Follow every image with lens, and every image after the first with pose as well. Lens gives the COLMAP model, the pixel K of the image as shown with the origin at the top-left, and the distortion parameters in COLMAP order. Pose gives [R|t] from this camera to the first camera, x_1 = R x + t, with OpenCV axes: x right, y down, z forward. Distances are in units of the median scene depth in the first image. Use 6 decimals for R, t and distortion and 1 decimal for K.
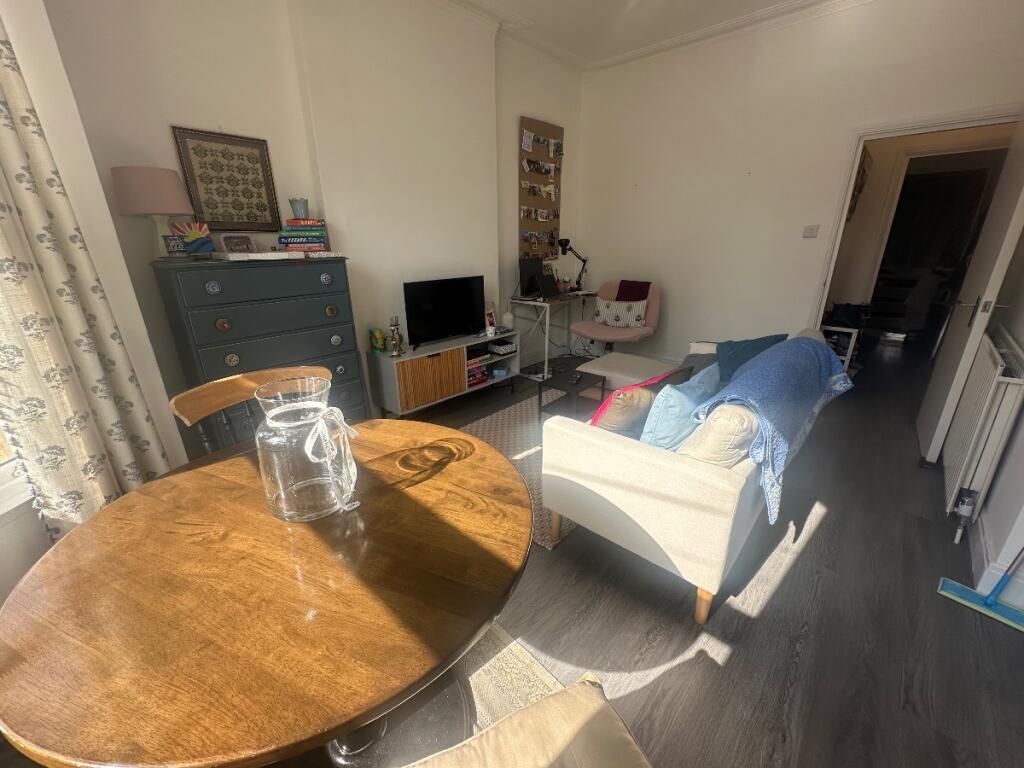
lens RADIAL K [[409.9, 0, 508.1], [0, 409.9, 381.2], [0, 0, 1]] dist [0.000239, 0.000028]
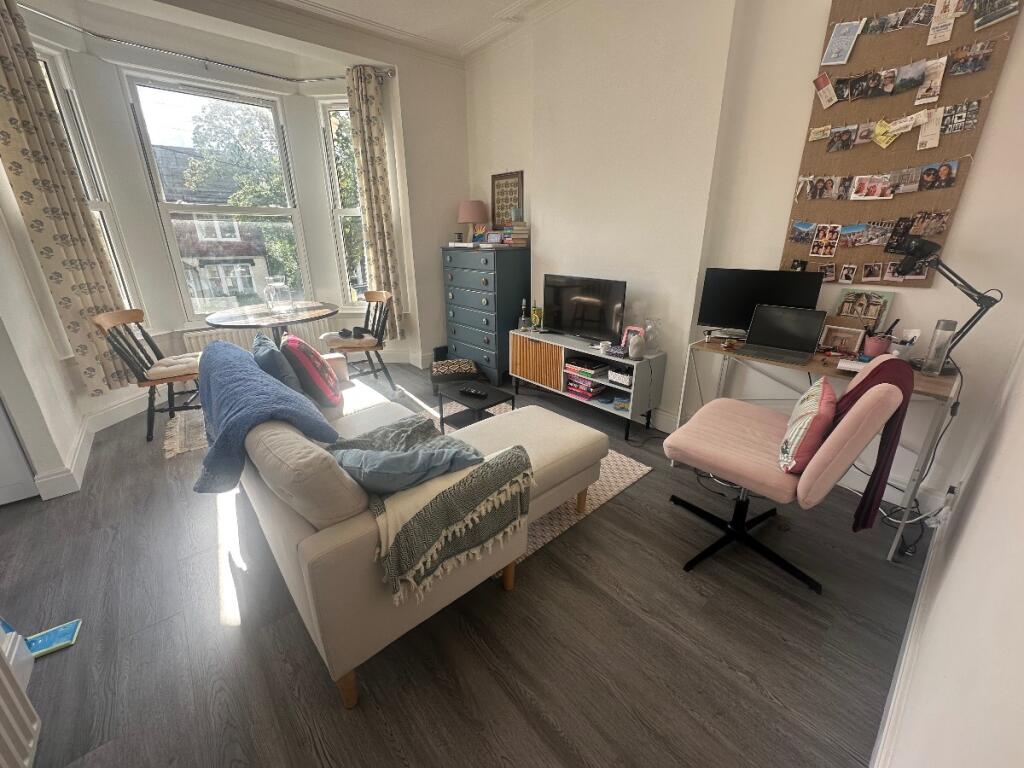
lens RADIAL K [[409.9, 0, 509.2], [0, 409.9, 379.1], [0, 0, 1]] dist [0.000239, 0.000028]
pose [[-0.099575, 0.346442, -0.932772, 0.700427], [-0.316355, 0.877767, 0.359784, -0.273036], [0.943401, 0.330912, 0.022195, 0.734256]]
